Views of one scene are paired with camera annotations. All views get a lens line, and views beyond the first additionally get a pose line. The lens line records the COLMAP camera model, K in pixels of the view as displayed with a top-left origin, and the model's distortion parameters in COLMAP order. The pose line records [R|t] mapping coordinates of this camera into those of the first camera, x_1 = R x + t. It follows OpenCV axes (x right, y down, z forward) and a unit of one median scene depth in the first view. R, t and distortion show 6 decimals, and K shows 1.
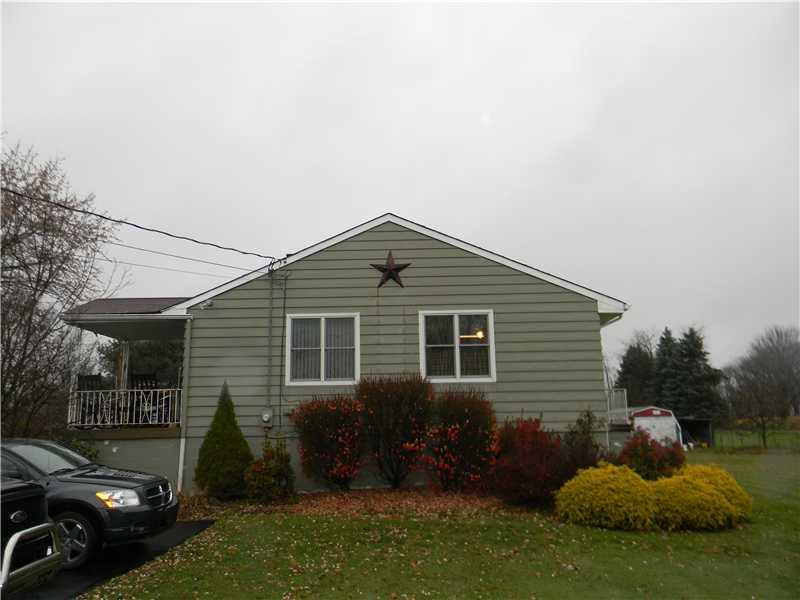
lens RADIAL K [[637.3, 0, 400.0], [0, 637.3, 300.0], [0, 0, 1]] dist [0.008083, -0.003935]
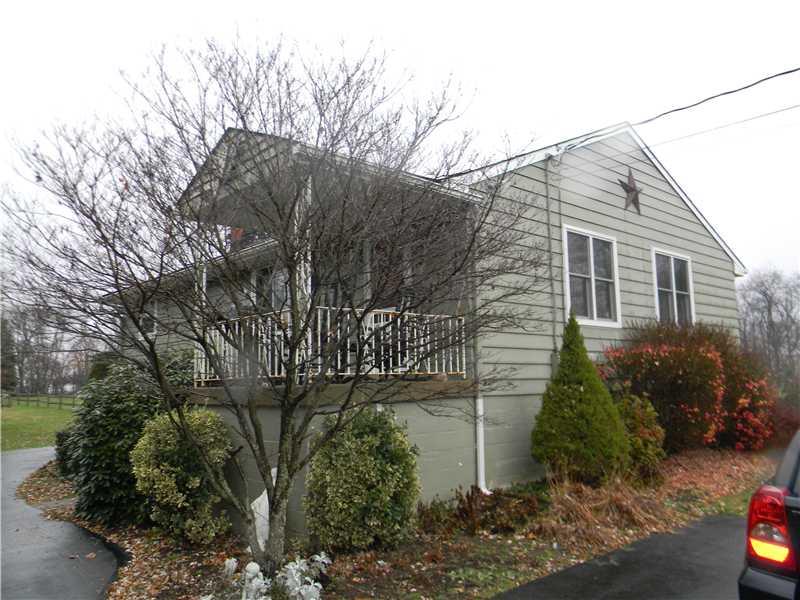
lens RADIAL K [[637.3, 0, 400.0], [0, 637.3, 300.0], [0, 0, 1]] dist [0.008083, -0.003935]
pose [[0.708704, 0.085543, 0.700300, -0.805147], [-0.157892, 0.986676, 0.039262, 0.107934], [-0.687611, -0.138397, 0.712768, 0.605638]]
